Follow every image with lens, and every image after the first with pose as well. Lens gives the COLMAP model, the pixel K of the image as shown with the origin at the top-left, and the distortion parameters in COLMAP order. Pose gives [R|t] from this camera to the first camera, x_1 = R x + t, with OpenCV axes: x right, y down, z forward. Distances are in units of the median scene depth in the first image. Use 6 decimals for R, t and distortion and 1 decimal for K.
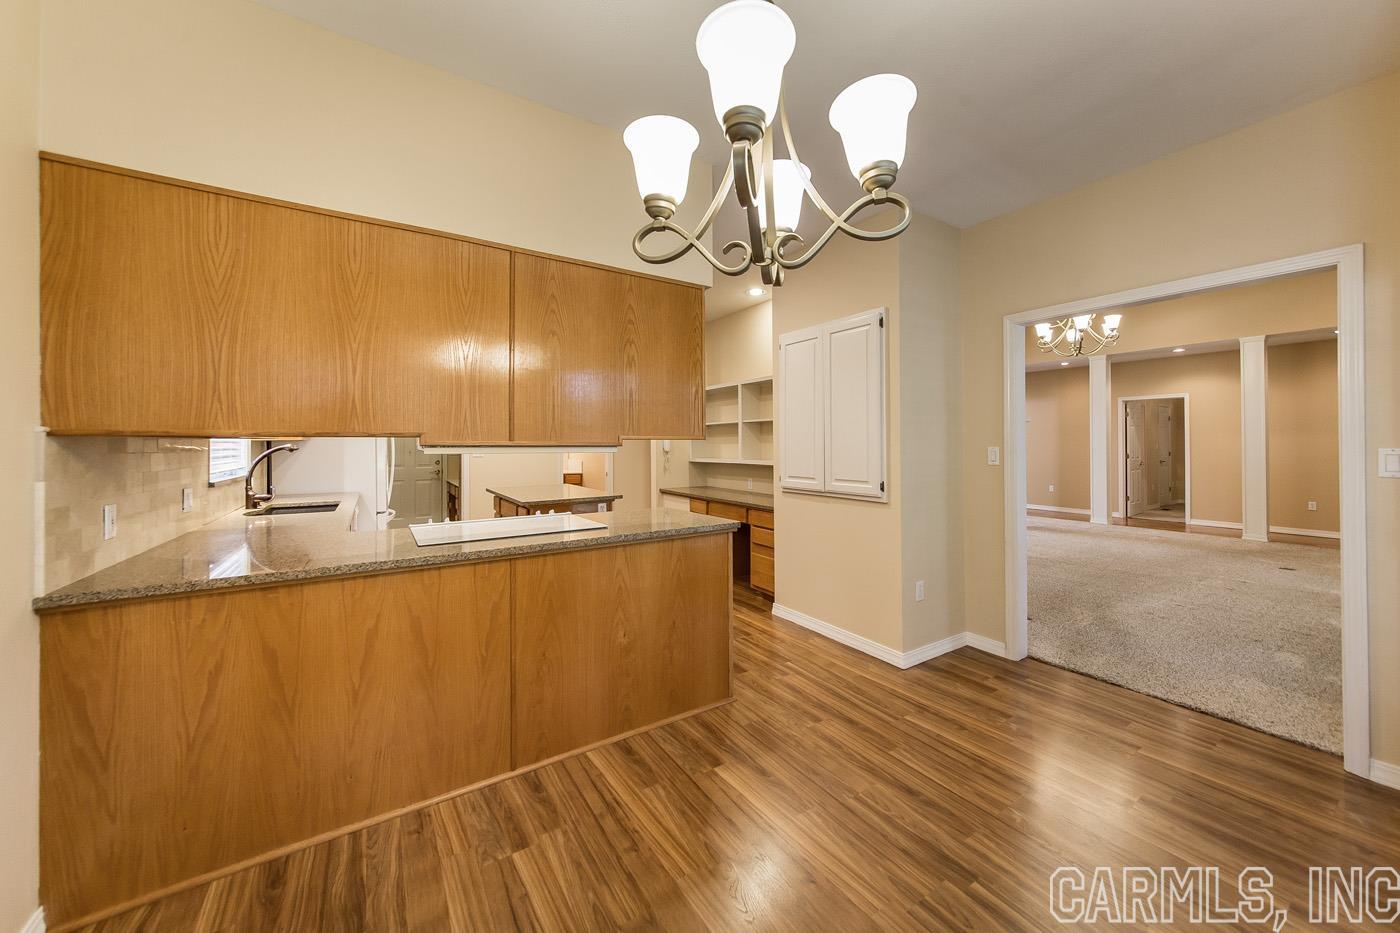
lens RADIAL K [[501.3, 0, 701.2], [0, 501.3, 437.5], [0, 0, 1]] dist [-0.001203, -0.000172]
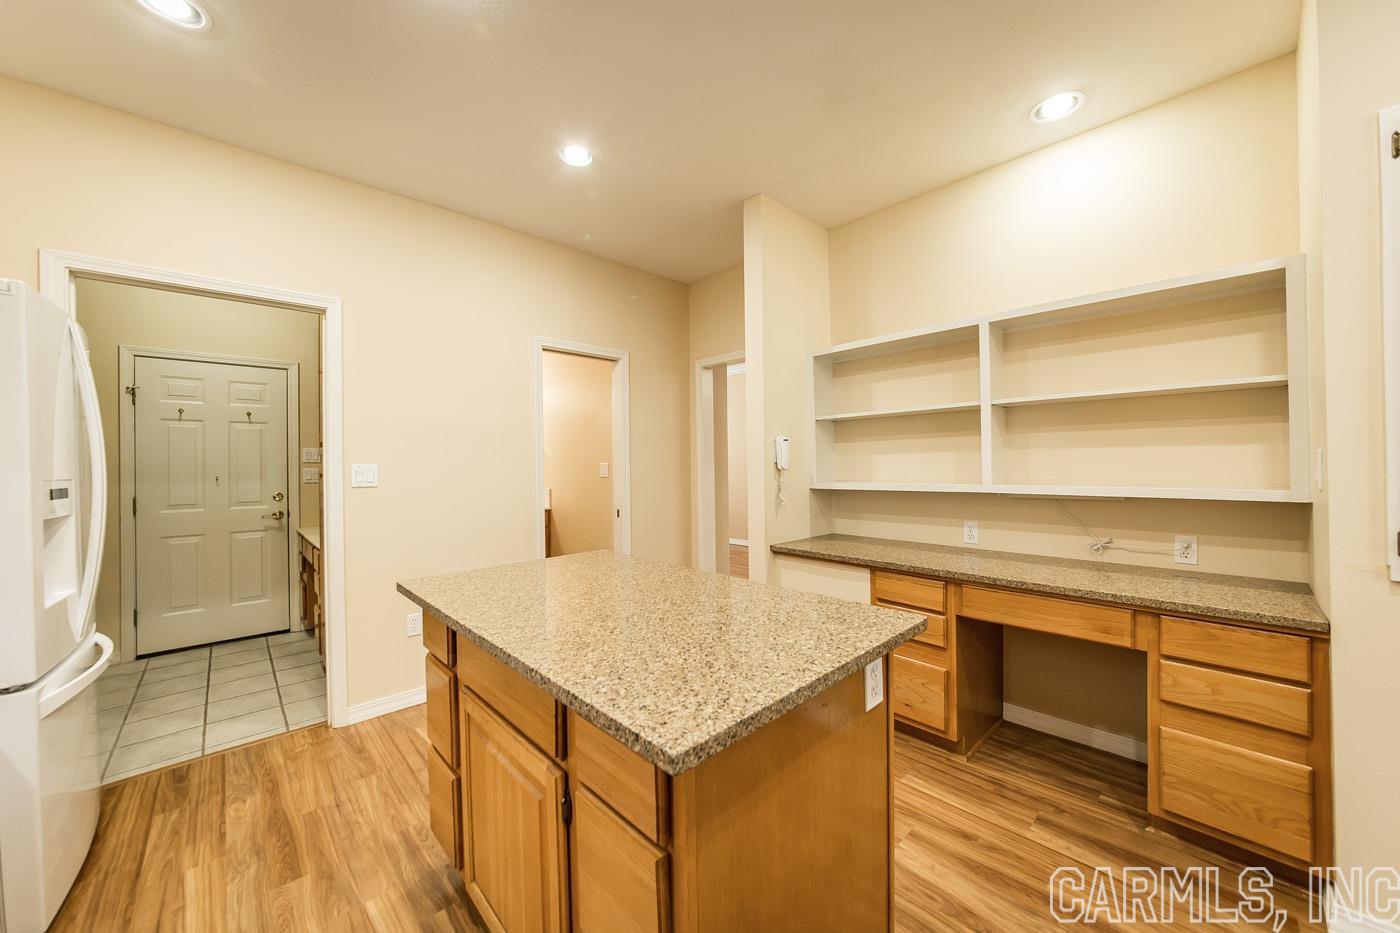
lens RADIAL K [[496.7, 0, 703.4], [0, 496.7, 460.1], [0, 0, 1]] dist [-0.010470, 0.000008]
pose [[0.981996, -0.007355, 0.188757, -0.270104], [0.006863, 0.999971, 0.003261, 0.017742], [-0.188775, -0.001907, 0.982019, 0.597826]]
